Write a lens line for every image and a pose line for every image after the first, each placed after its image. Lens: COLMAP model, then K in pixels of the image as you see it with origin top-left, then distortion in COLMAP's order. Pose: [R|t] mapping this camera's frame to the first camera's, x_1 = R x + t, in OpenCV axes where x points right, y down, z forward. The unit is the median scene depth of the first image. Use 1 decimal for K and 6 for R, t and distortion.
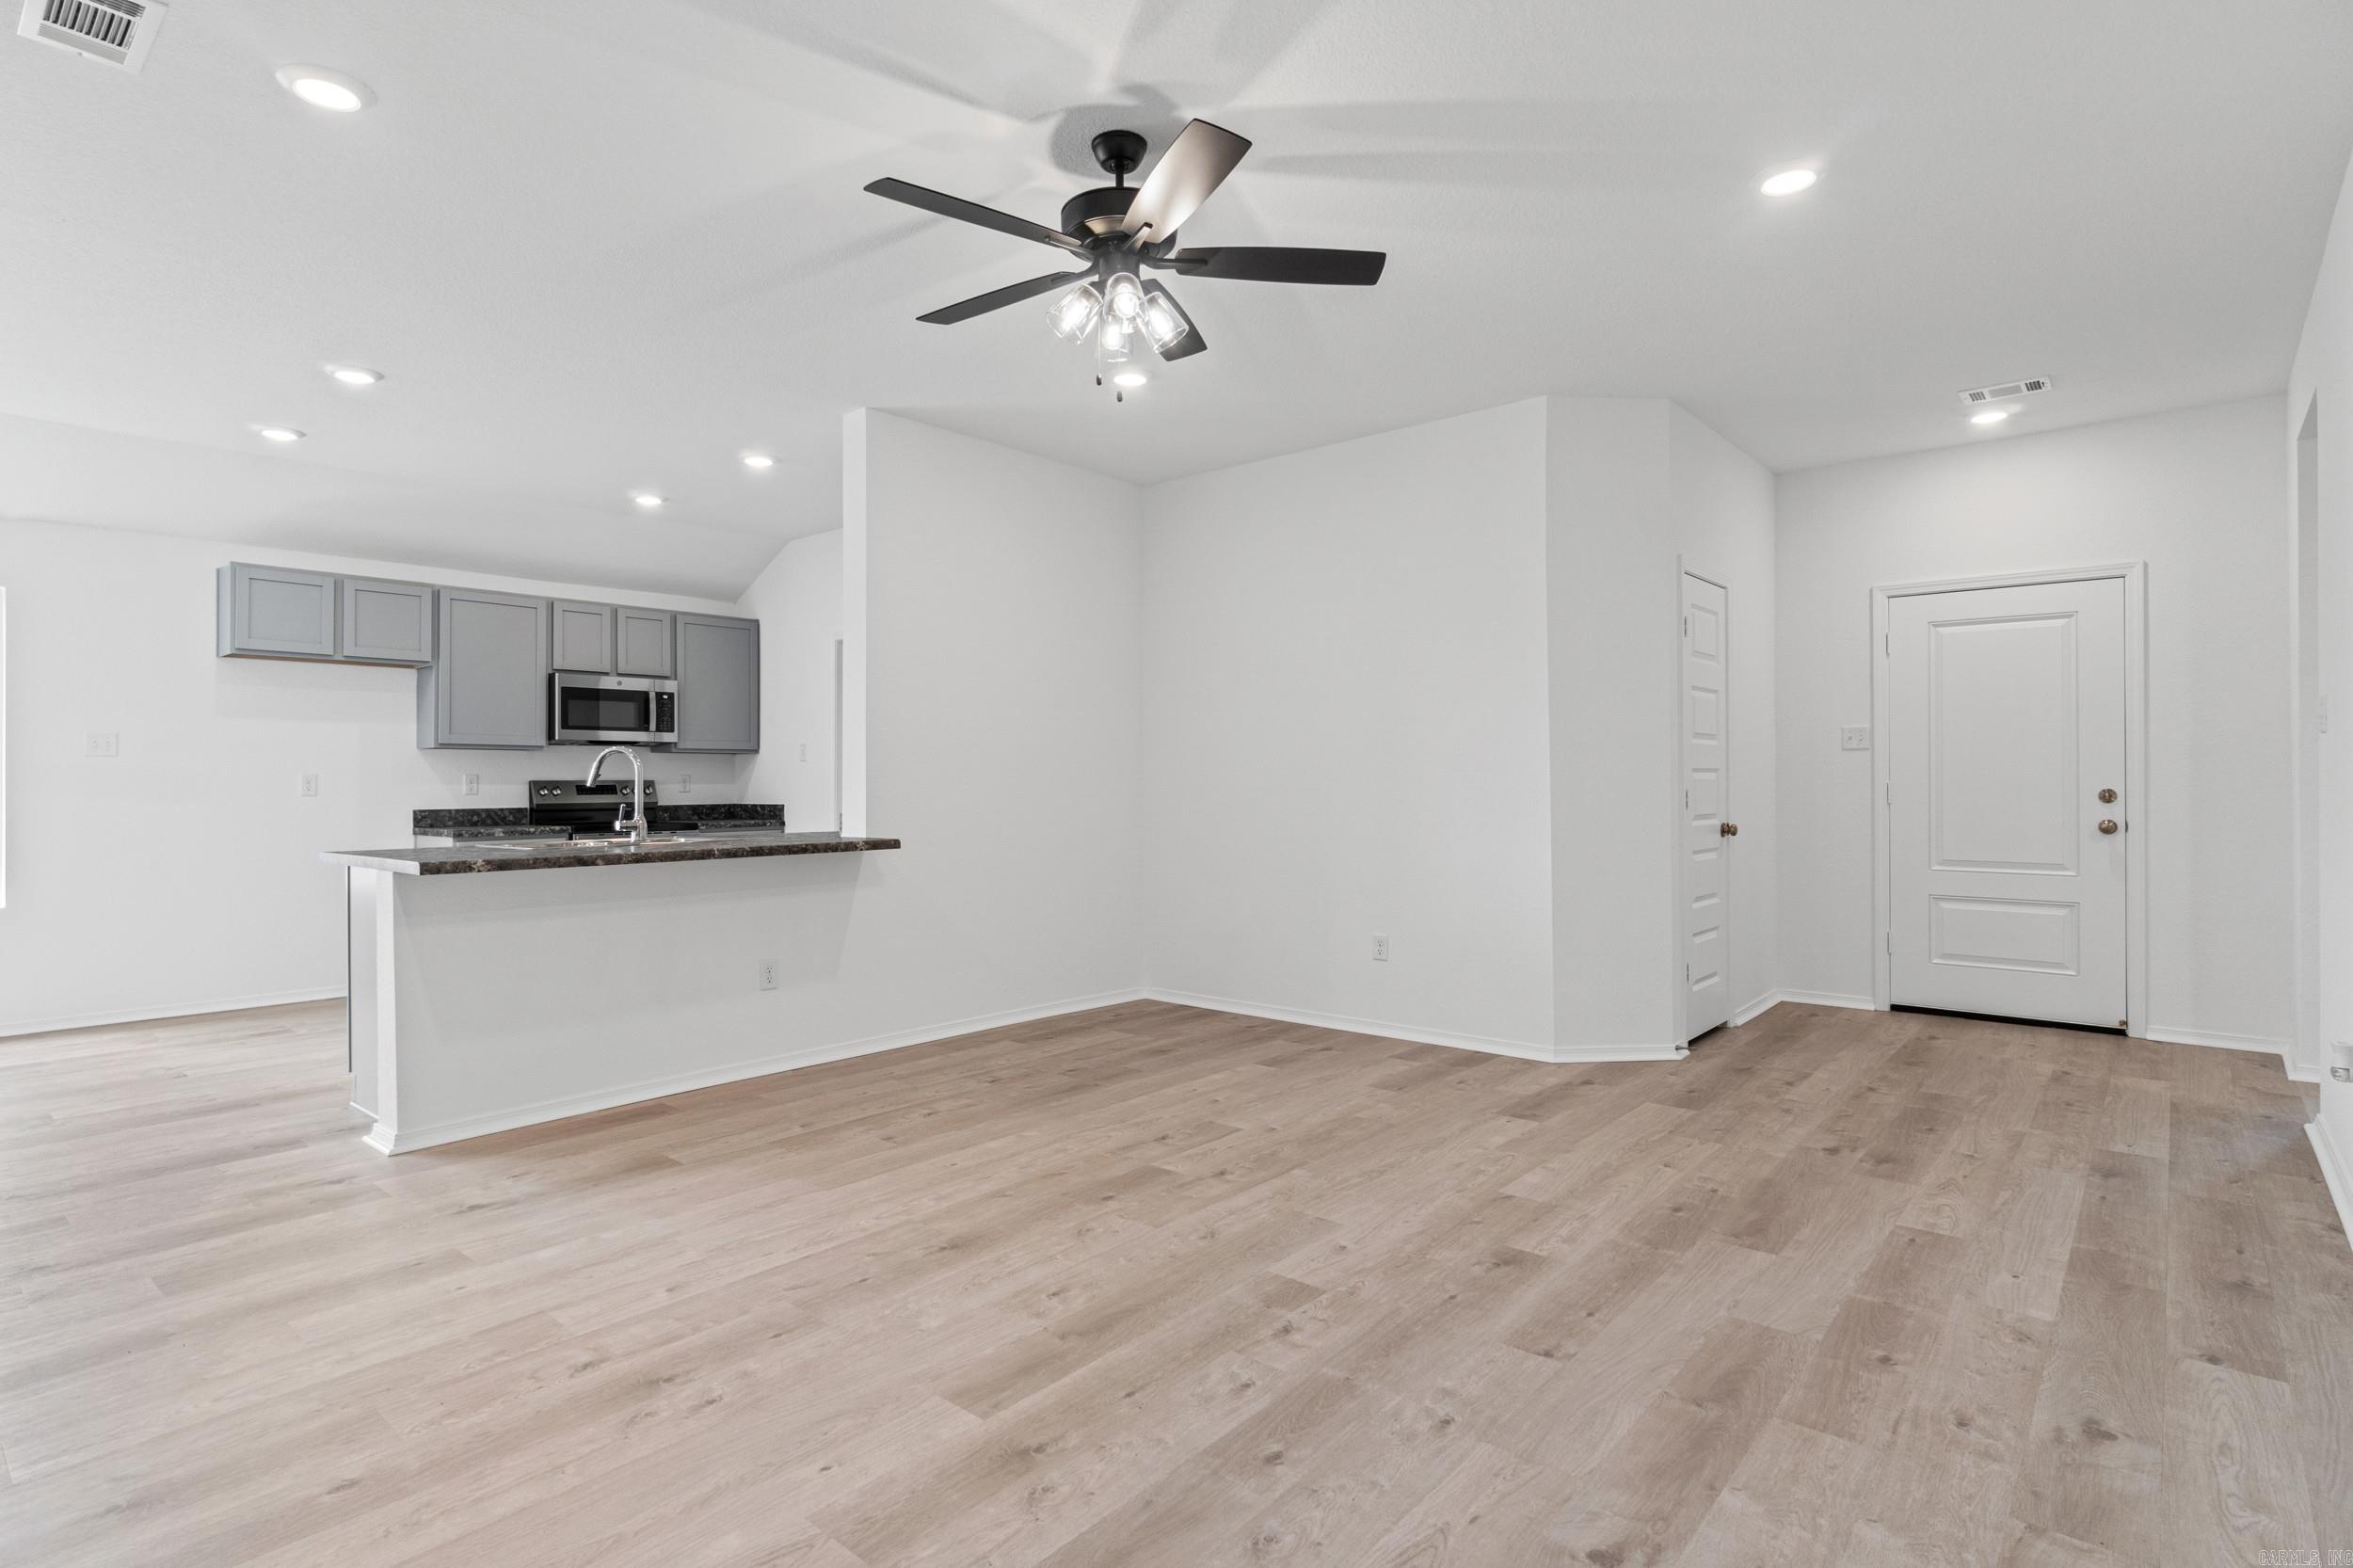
lens RADIAL K [[1186.4, 0, 1144.1], [0, 1186.4, 770.4], [0, 0, 1]] dist [-0.014216, 0.005867]
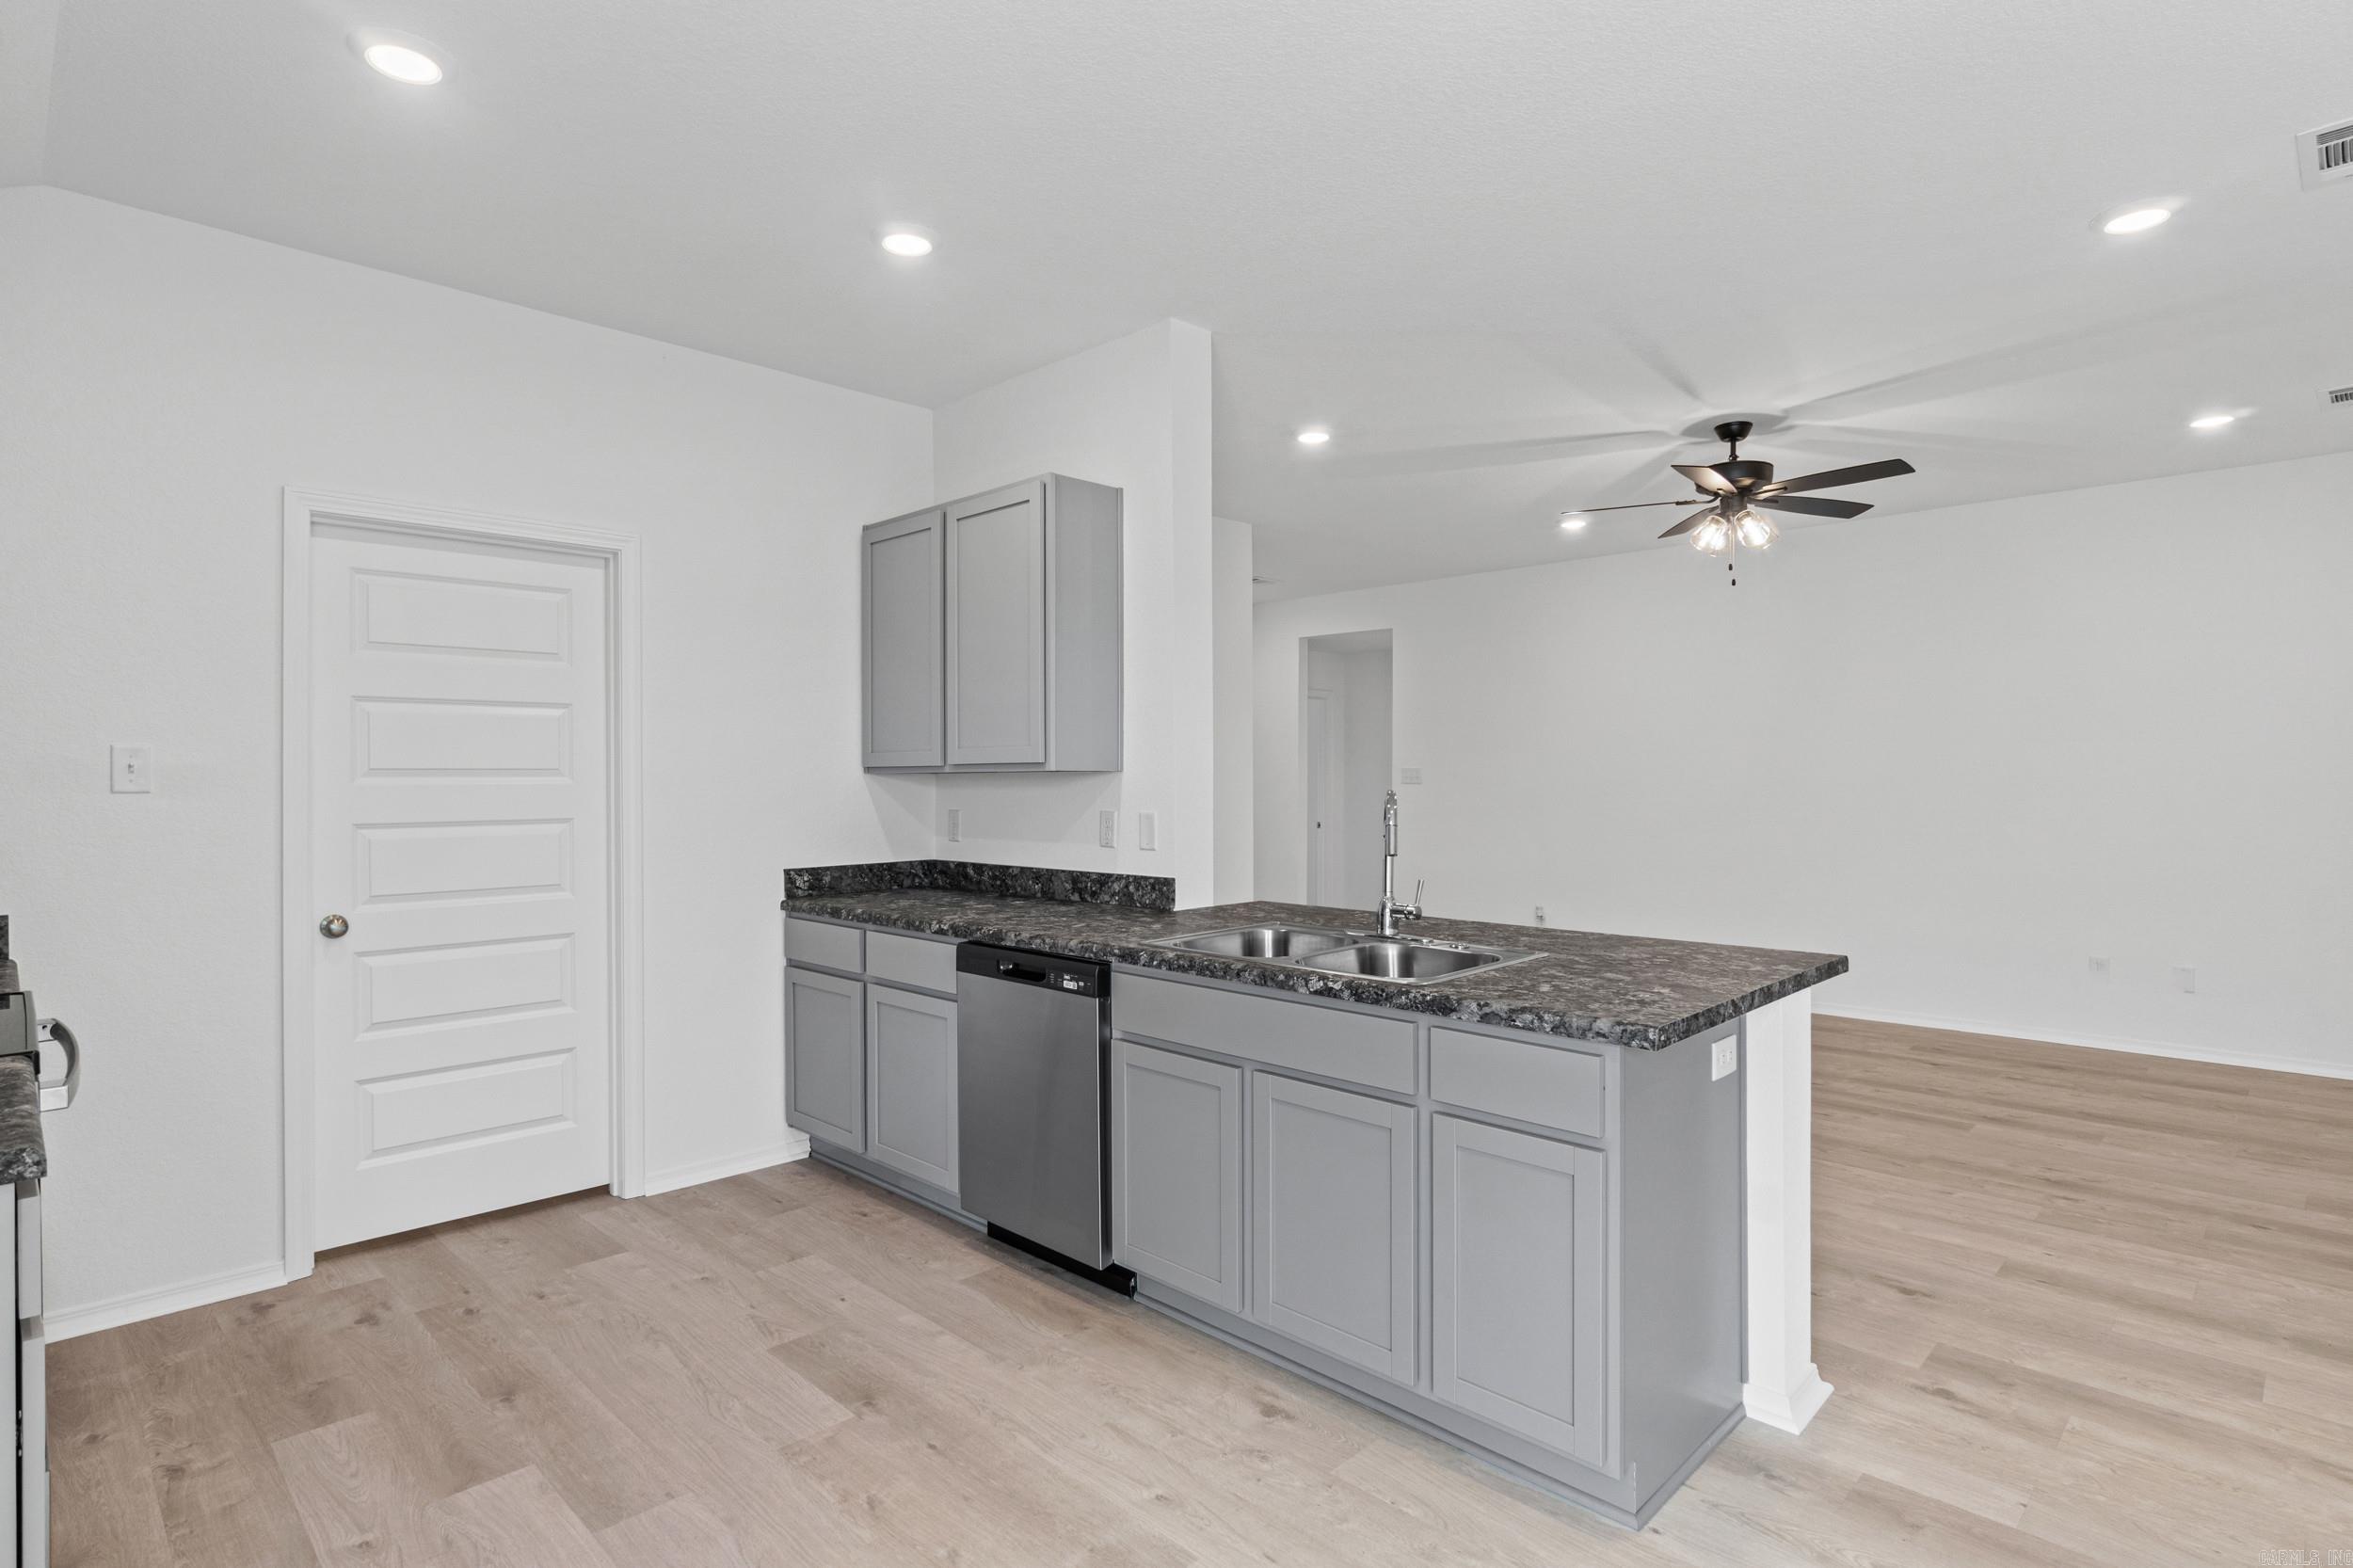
lens RADIAL K [[1186.4, 0, 1176.3], [0, 1186.4, 776.4], [0, 0, 1]] dist [-0.014216, 0.005867]
pose [[0.059340, 0.007866, 0.998207, -1.558219], [-0.008769, 0.999934, -0.007359, -0.029639], [-0.998199, -0.008317, 0.059405, 1.544209]]
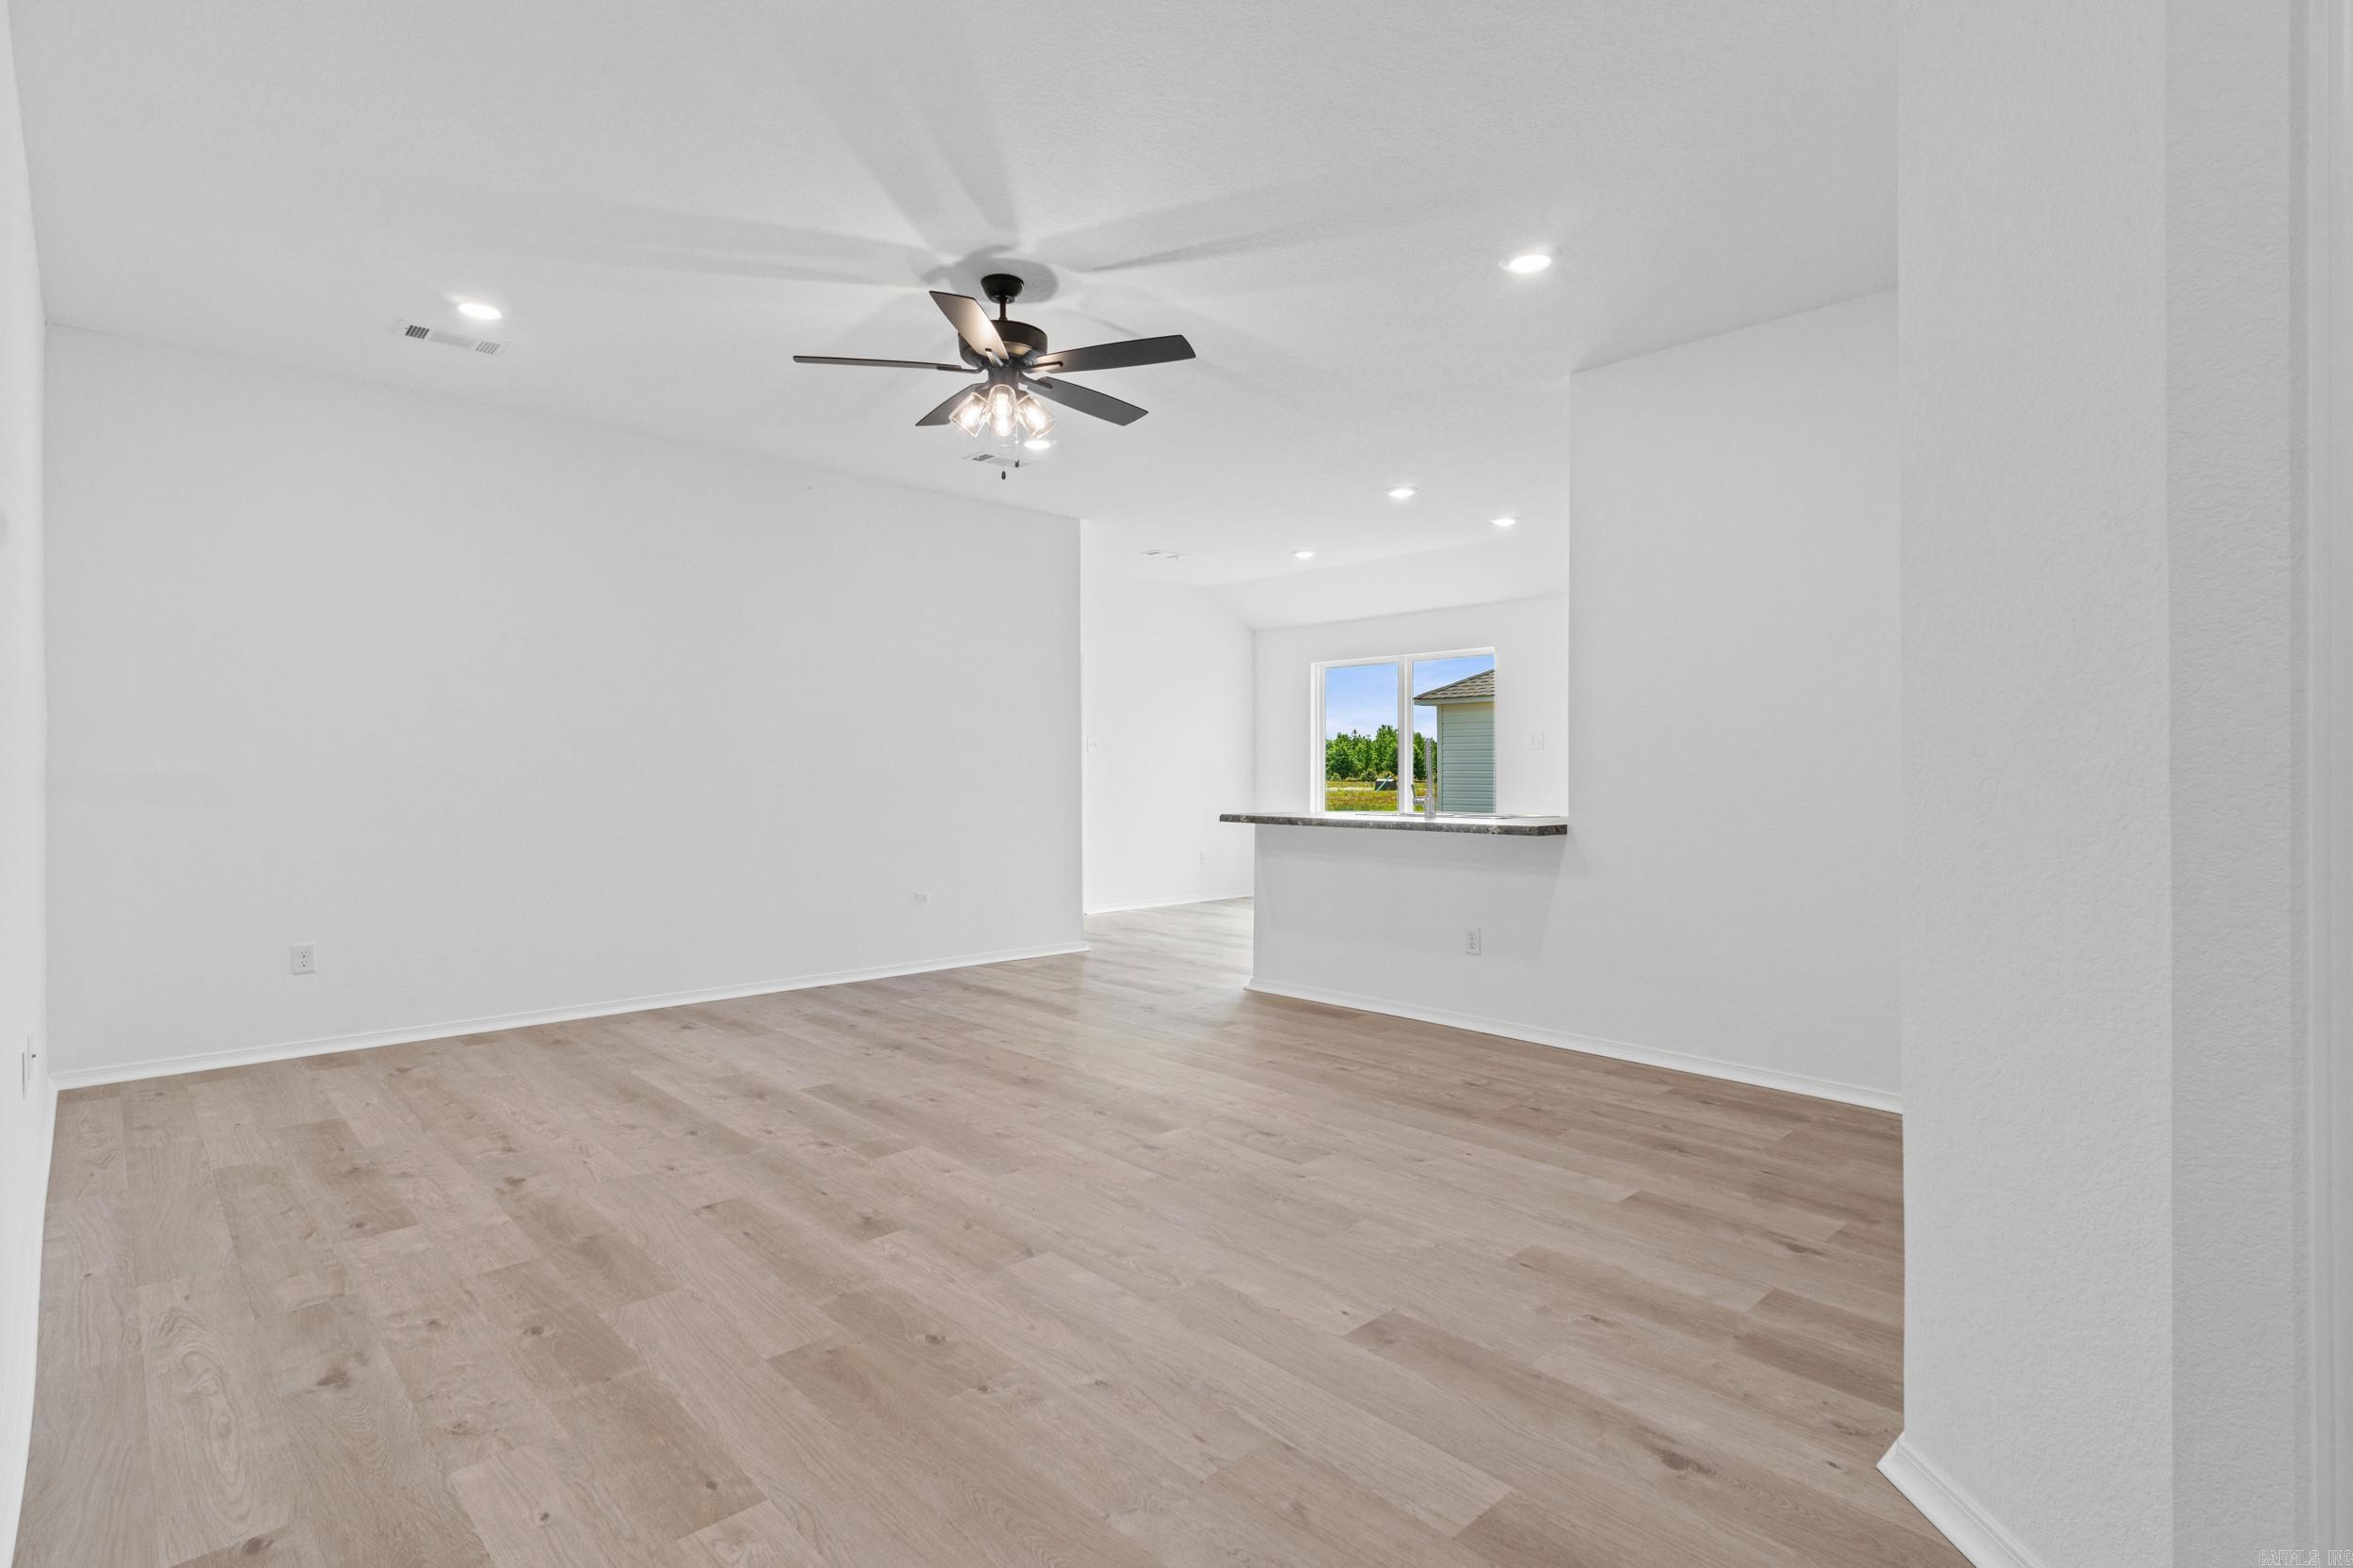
lens RADIAL K [[1154.0, 0, 1159.5], [0, 1154.0, 773.1], [0, 0, 1]] dist [-0.001545, -0.002547]
pose [[-0.103692, 0.008228, -0.994575, 1.148867], [0.010303, 0.999921, 0.007198, 0.008079], [0.994556, -0.009500, -0.103769, 1.208160]]
